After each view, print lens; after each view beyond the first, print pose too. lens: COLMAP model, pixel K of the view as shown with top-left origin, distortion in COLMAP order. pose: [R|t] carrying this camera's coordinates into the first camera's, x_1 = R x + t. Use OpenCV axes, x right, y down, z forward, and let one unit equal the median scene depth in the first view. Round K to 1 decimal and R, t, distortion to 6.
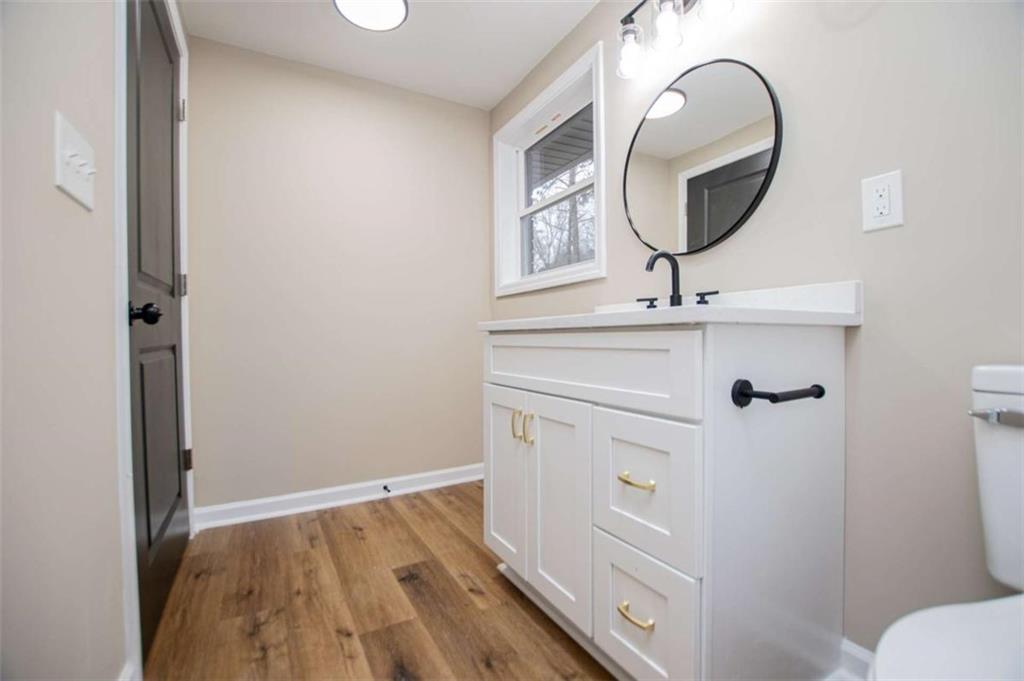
lens RADIAL K [[458.2, 0, 520.2], [0, 458.2, 341.9], [0, 0, 1]] dist [-0.026775, 0.000760]
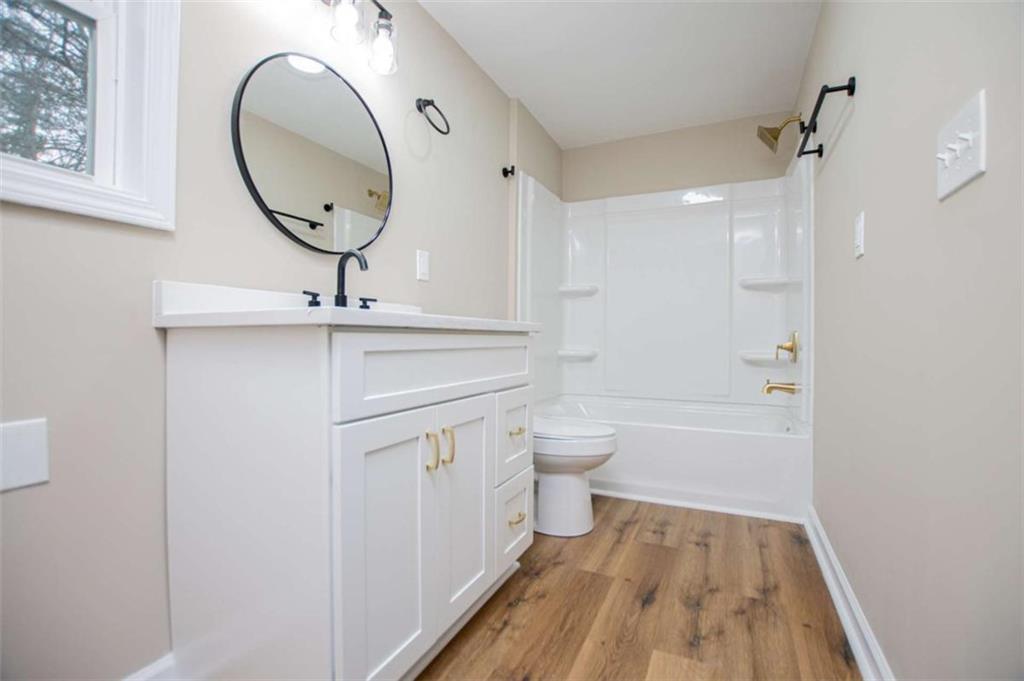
lens RADIAL K [[458.2, 0, 520.2], [0, 458.2, 341.9], [0, 0, 1]] dist [-0.026775, 0.000760]
pose [[-0.582984, -0.005185, 0.812467, -0.703199], [0.002660, 0.999962, 0.008290, -0.010294], [-0.812480, 0.006994, -0.582948, 1.309893]]
